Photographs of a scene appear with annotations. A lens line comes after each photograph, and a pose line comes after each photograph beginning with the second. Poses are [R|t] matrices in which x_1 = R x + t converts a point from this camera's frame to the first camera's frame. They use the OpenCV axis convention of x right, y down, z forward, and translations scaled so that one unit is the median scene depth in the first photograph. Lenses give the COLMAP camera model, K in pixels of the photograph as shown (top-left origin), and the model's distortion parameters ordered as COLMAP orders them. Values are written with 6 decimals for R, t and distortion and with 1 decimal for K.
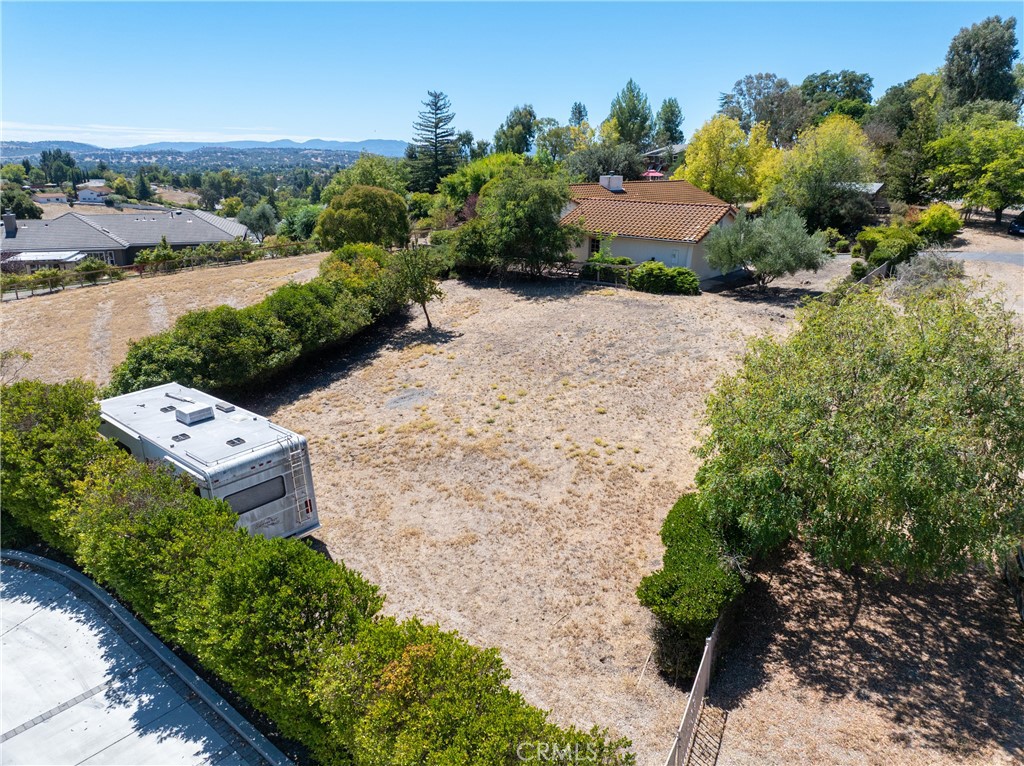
lens RADIAL K [[717.1, 0, 512.0], [0, 717.1, 383.0], [0, 0, 1]] dist [-0.061678, 0.035450]
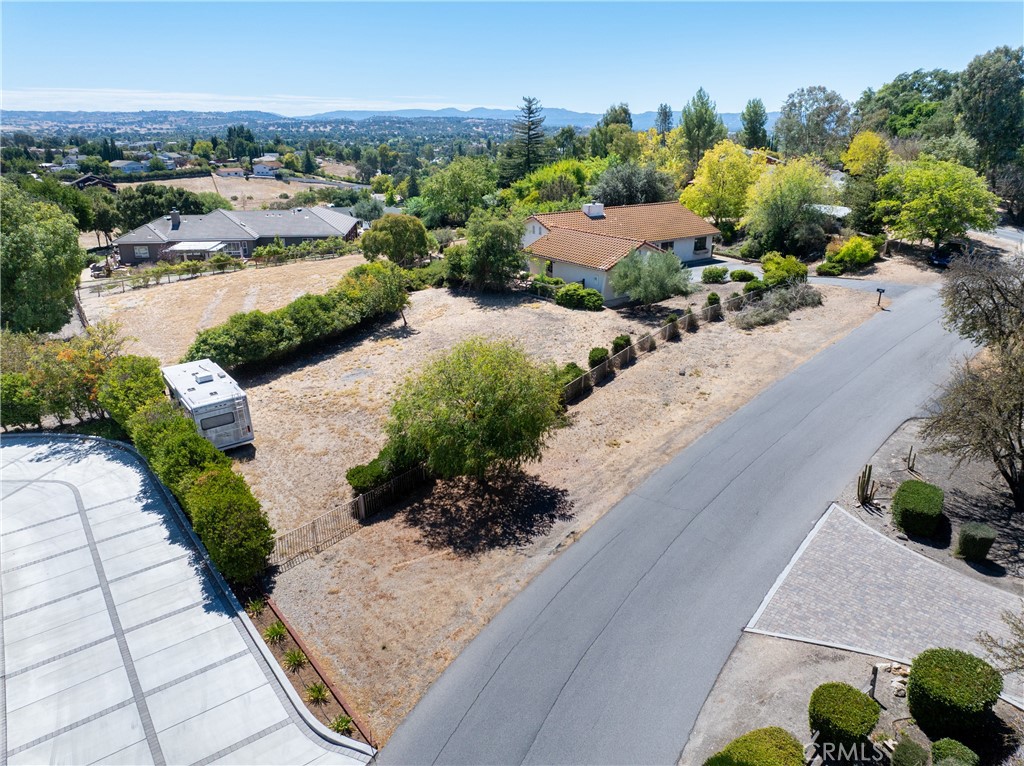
lens RADIAL K [[717.1, 0, 512.0], [0, 717.1, 383.0], [0, 0, 1]] dist [-0.061678, 0.035450]
pose [[0.977102, 0.067548, -0.201765, 0.270231], [-0.059299, 0.997149, 0.046658, -0.029157], [0.204342, -0.033626, 0.978322, -0.253628]]
